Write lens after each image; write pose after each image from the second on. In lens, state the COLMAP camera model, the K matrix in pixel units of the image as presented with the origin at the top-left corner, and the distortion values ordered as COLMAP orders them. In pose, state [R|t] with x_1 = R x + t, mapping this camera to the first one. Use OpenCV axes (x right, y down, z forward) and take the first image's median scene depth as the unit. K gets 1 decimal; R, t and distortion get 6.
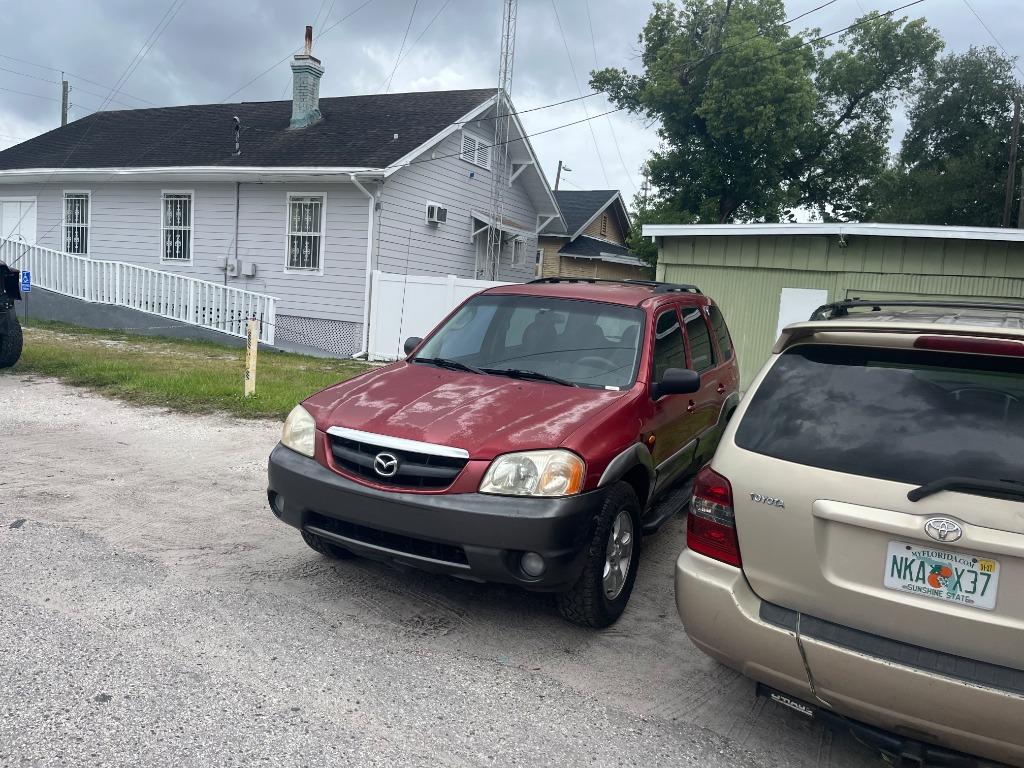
lens RADIAL K [[786.3, 0, 514.3], [0, 786.3, 392.6], [0, 0, 1]] dist [0.042137, -0.050967]
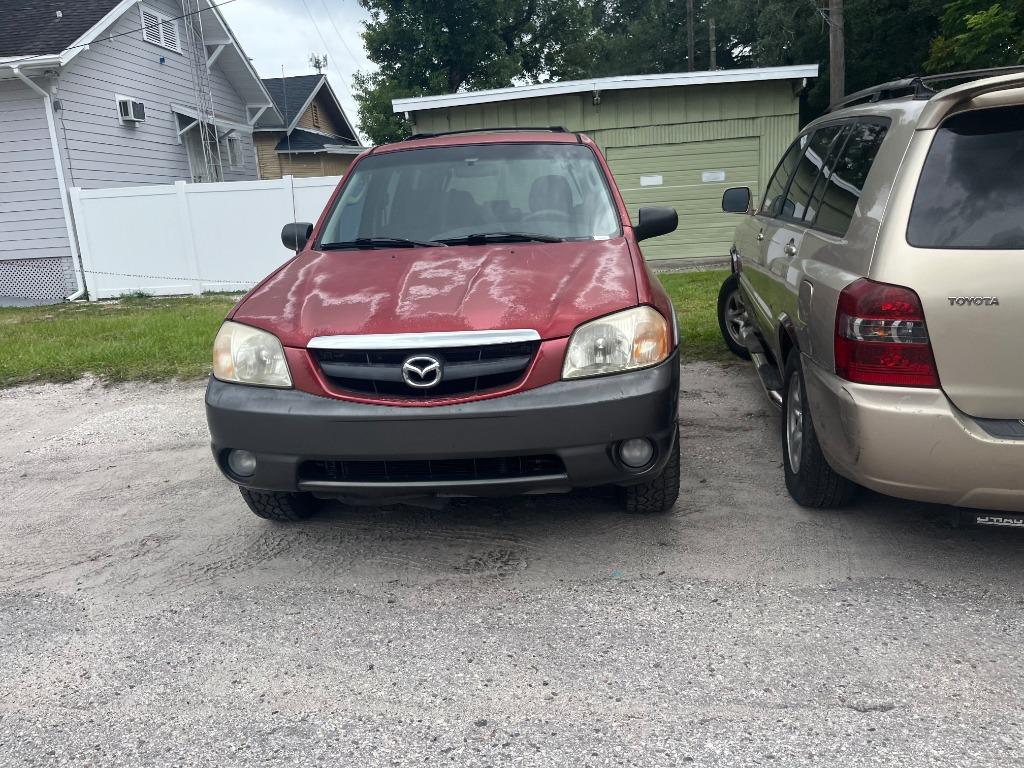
lens RADIAL K [[786.3, 0, 531.5], [0, 786.3, 393.1], [0, 0, 1]] dist [0.042137, -0.050967]
pose [[0.915024, -0.213779, 0.342096, -0.082951], [0.169785, 0.973355, 0.154123, 0.004062], [-0.365929, -0.082943, 0.926939, 0.074094]]
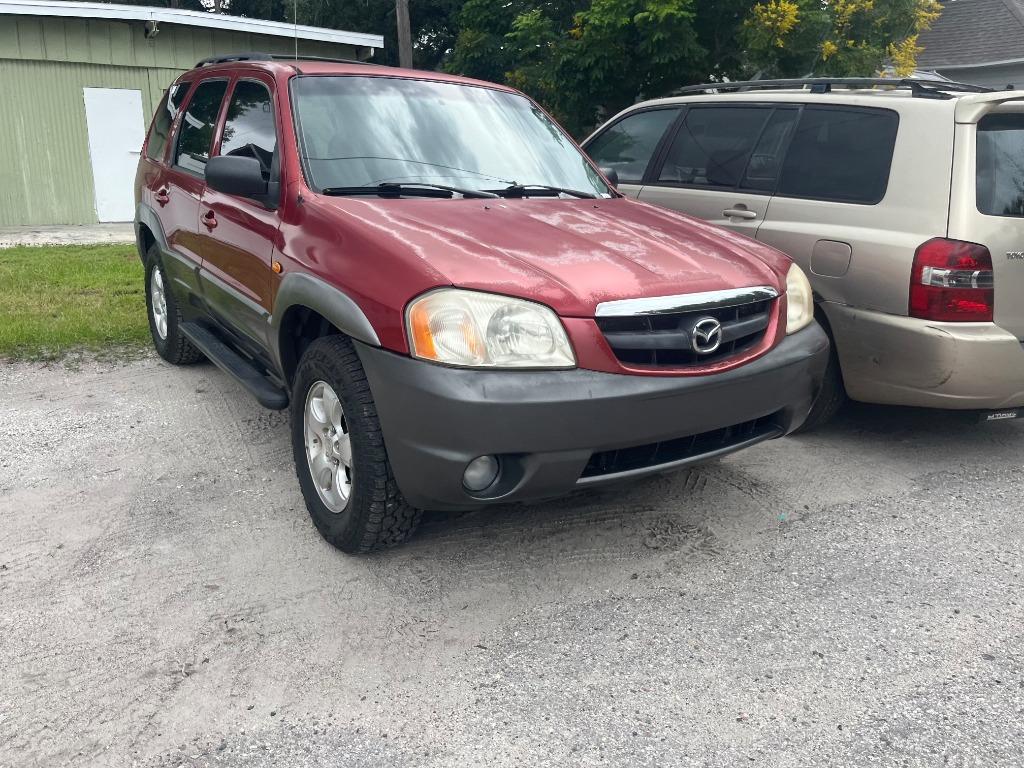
lens RADIAL K [[786.3, 0, 504.4], [0, 786.3, 376.2], [0, 0, 1]] dist [0.042137, -0.050967]
pose [[0.495568, -0.297389, 0.816071, -0.204761], [0.122415, 0.954094, 0.273349, -0.019983], [-0.859900, -0.035563, 0.509223, 0.207123]]
